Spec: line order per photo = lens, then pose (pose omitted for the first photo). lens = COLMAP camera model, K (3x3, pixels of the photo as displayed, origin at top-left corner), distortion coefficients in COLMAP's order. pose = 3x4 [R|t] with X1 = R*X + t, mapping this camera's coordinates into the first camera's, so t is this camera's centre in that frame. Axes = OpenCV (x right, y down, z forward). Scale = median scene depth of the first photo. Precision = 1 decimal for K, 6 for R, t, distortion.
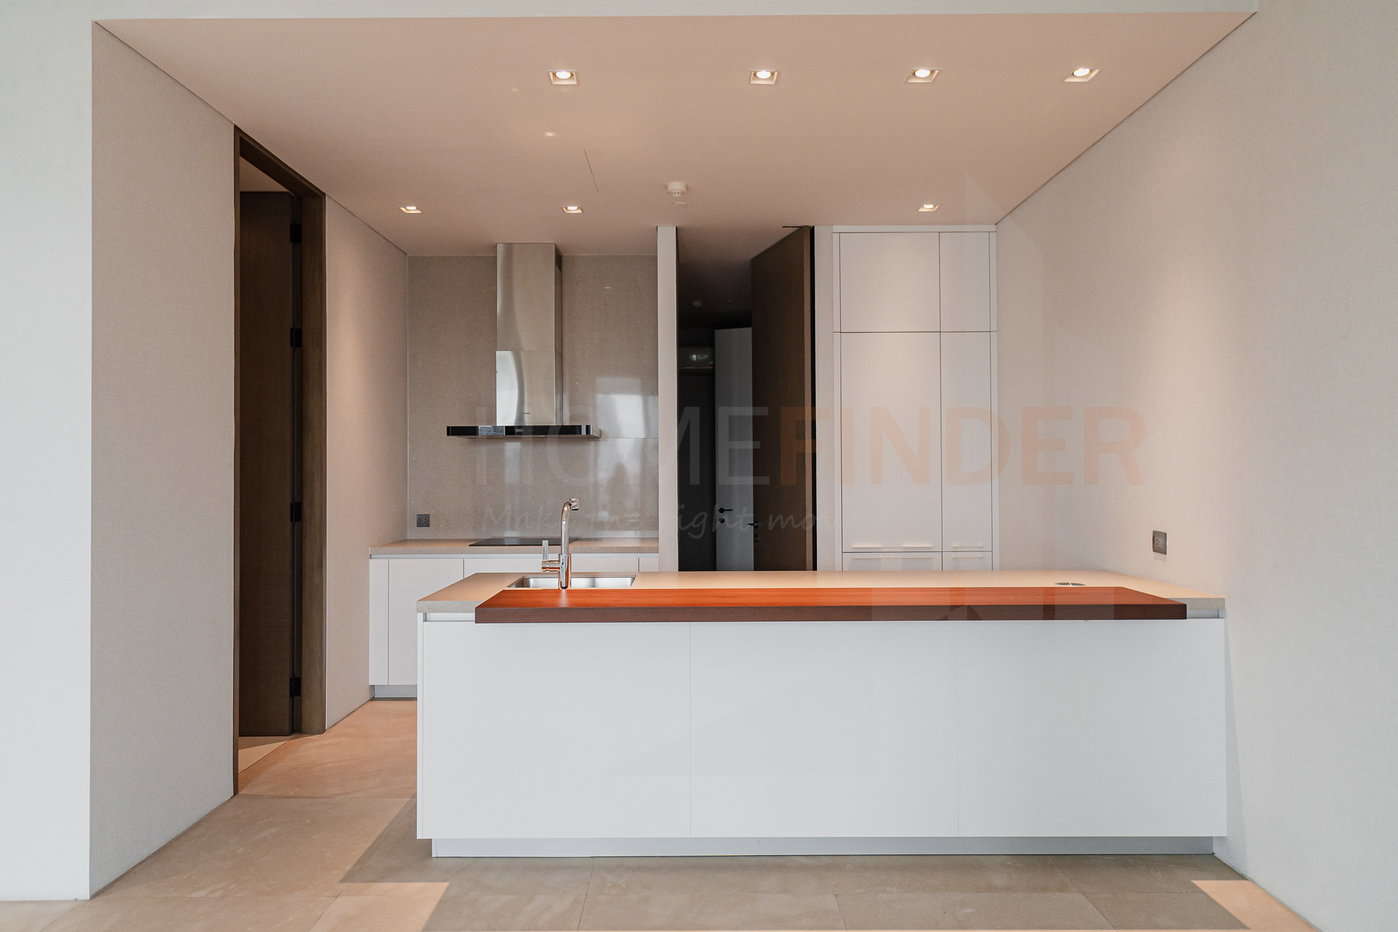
lens RADIAL K [[828.7, 0, 696.2], [0, 828.7, 458.3], [0, 0, 1]] dist [-0.002263, -0.000860]
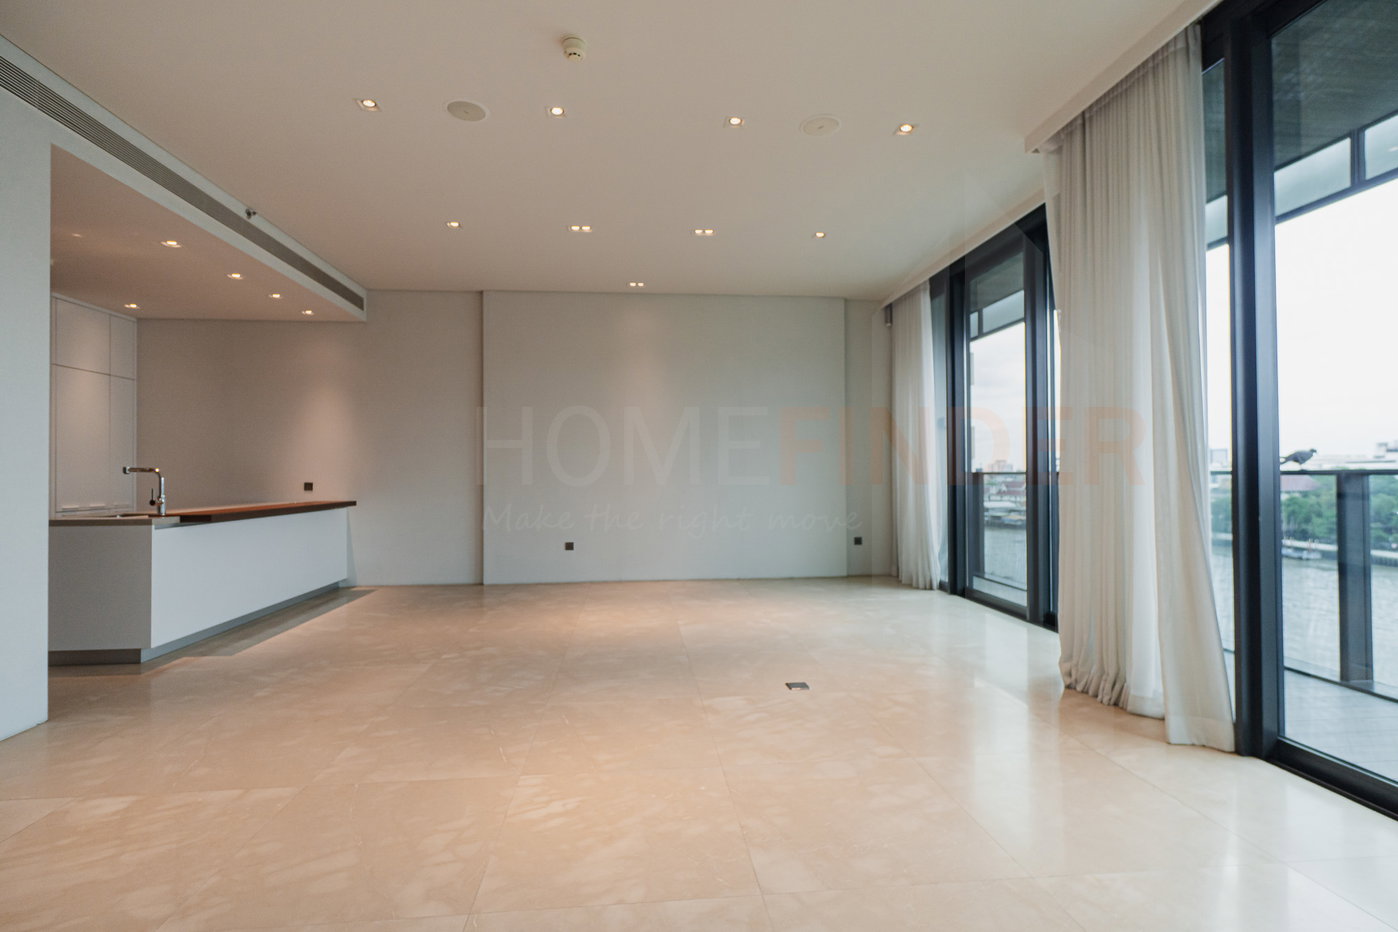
lens RADIAL K [[617.3, 0, 694.1], [0, 617.3, 467.1], [0, 0, 1]] dist [0.005189, 0.000484]
pose [[-0.109854, 0.018844, 0.993769, -1.958092], [-0.007333, 0.999778, -0.019768, 0.085066], [-0.993921, -0.009459, -0.109691, -0.038641]]
